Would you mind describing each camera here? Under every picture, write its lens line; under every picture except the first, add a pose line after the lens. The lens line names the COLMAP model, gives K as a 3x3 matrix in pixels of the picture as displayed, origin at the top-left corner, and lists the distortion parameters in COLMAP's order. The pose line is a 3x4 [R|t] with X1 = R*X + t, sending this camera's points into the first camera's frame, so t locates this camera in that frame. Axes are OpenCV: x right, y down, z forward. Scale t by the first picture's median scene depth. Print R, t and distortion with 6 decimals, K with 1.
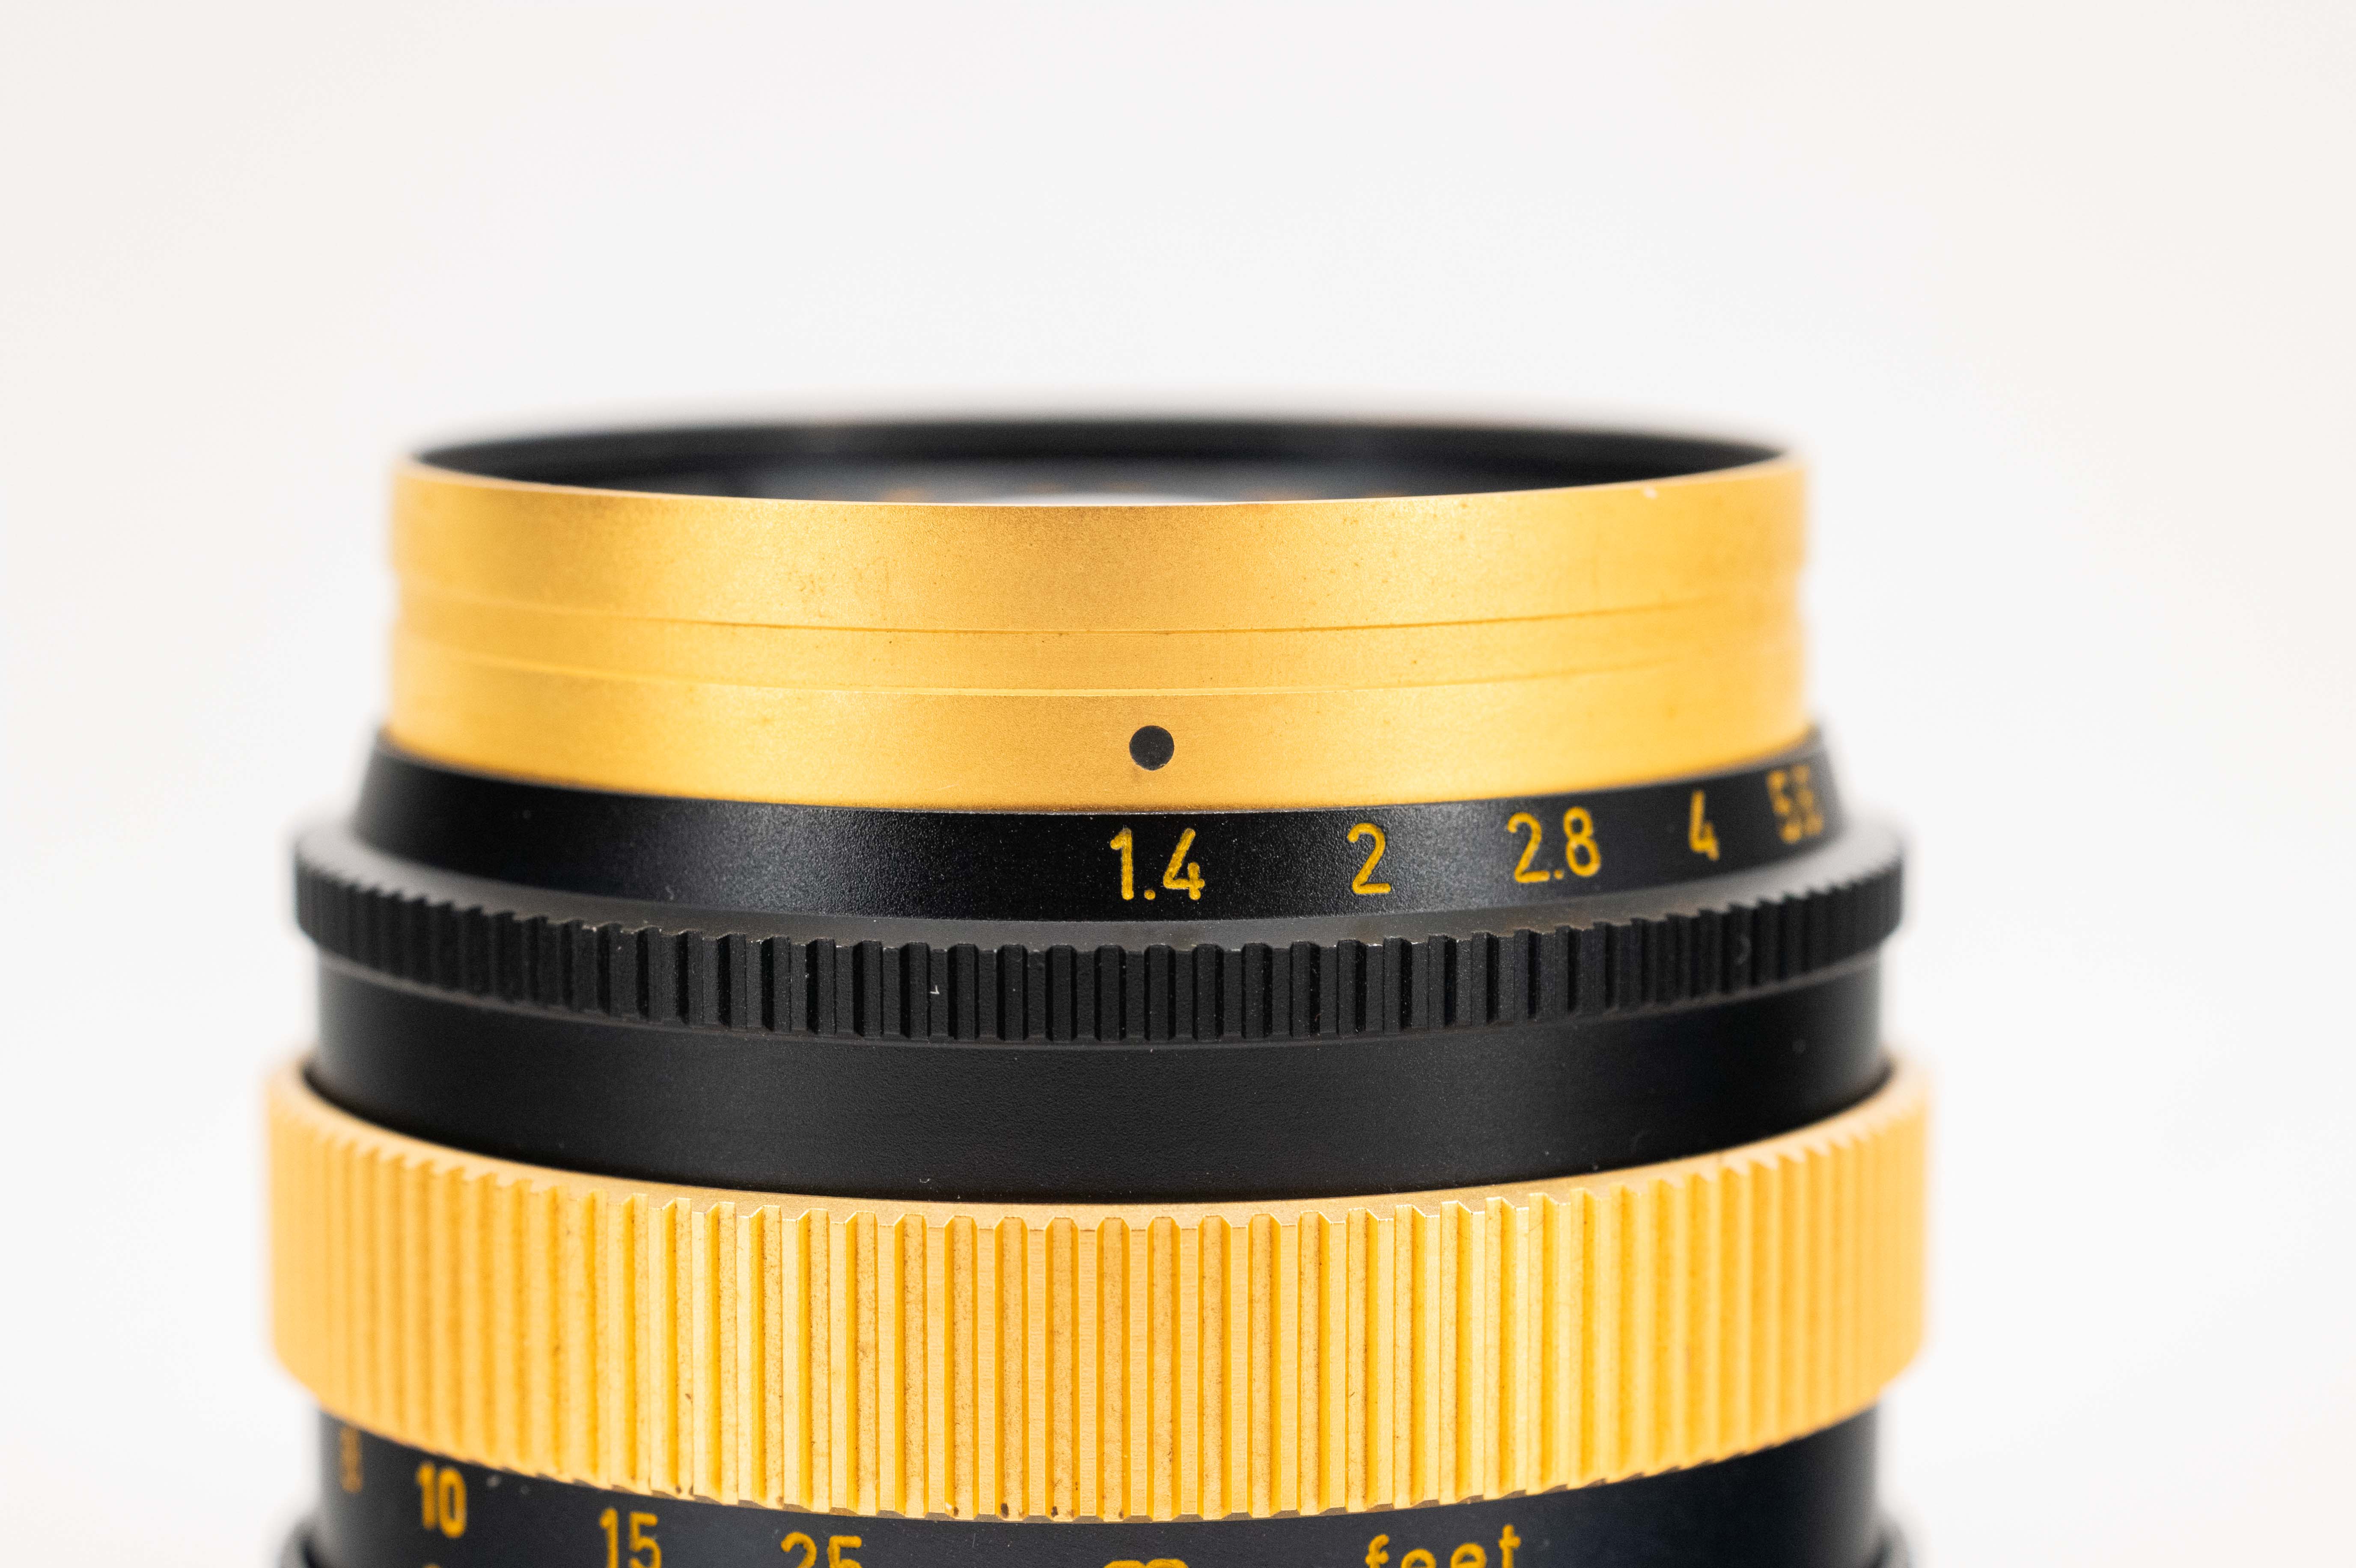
lens RADIAL K [[5478.8, 0, 1178.6], [0, 5478.8, 781.4], [0, 0, 1]] dist [-0.192251, 0.000000]
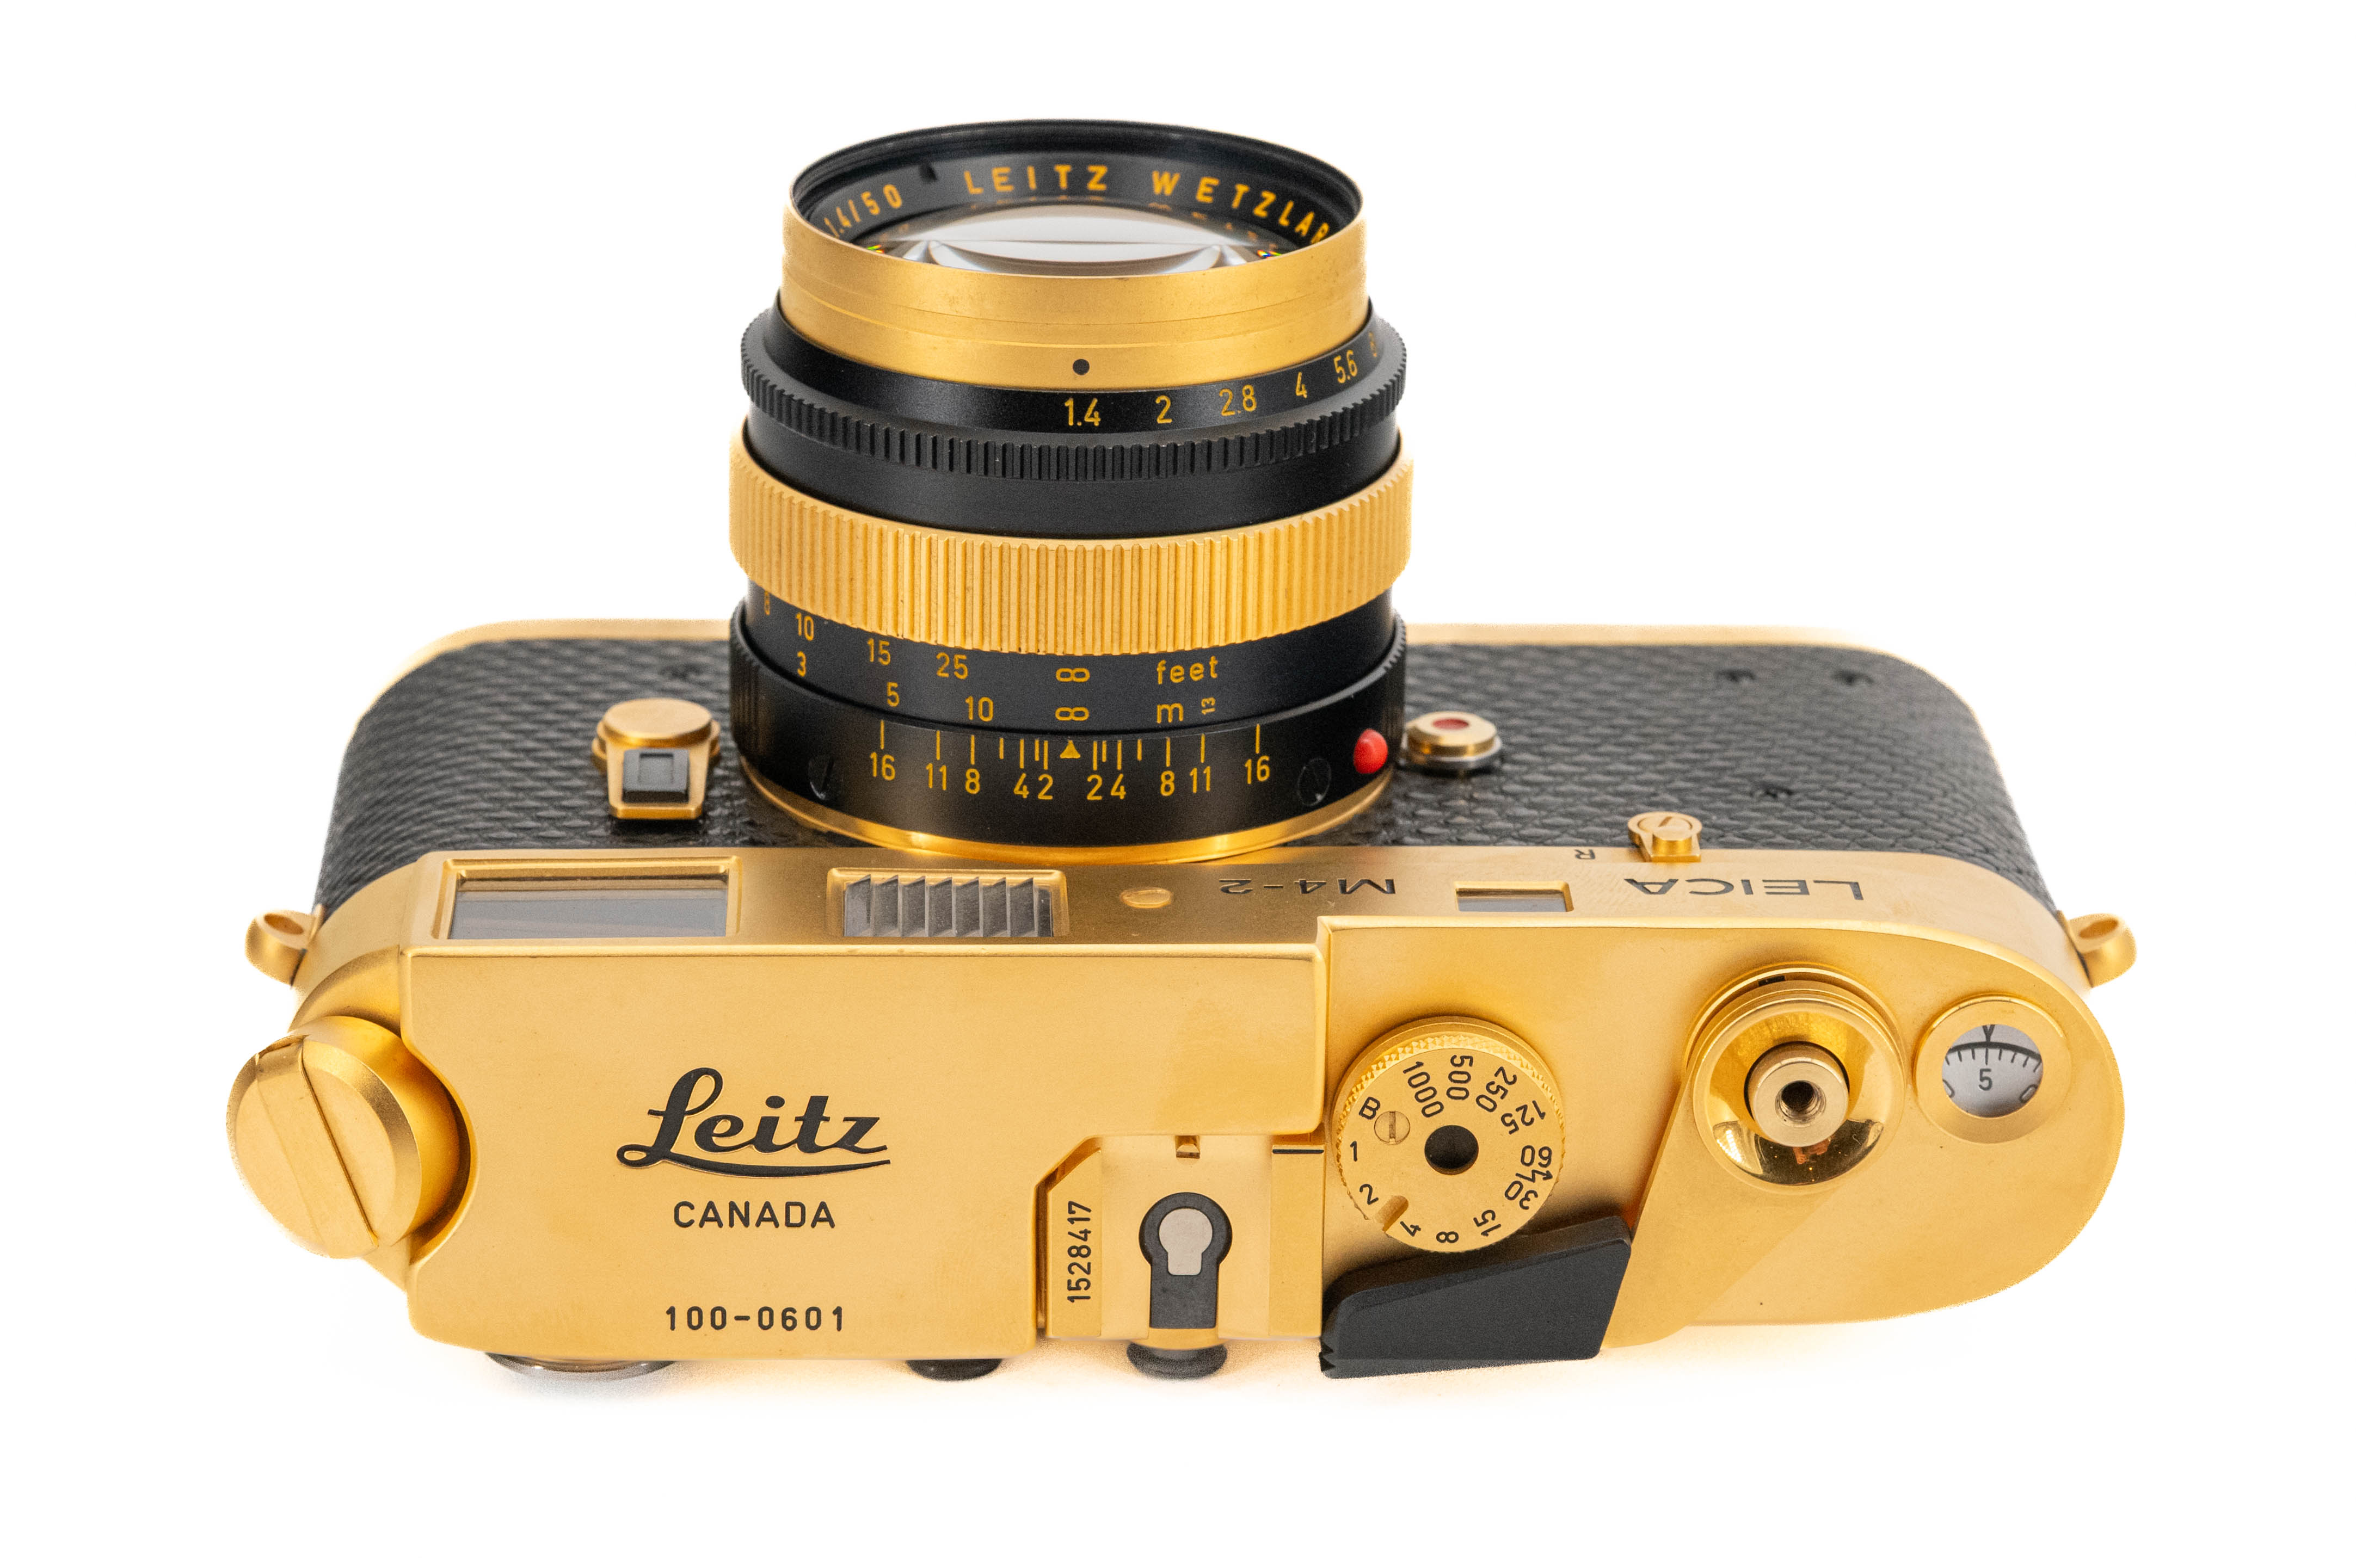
lens RADIAL K [[5478.7, 0, 1178.2], [0, 5478.7, 775.3], [0, 0, 1]] dist [-0.192251, 0.000000]
pose [[0.999133, 0.032275, -0.026303, 0.116249], [-0.024654, 0.967692, 0.250928, -0.474290], [0.033552, -0.250062, 0.967648, -1.582915]]
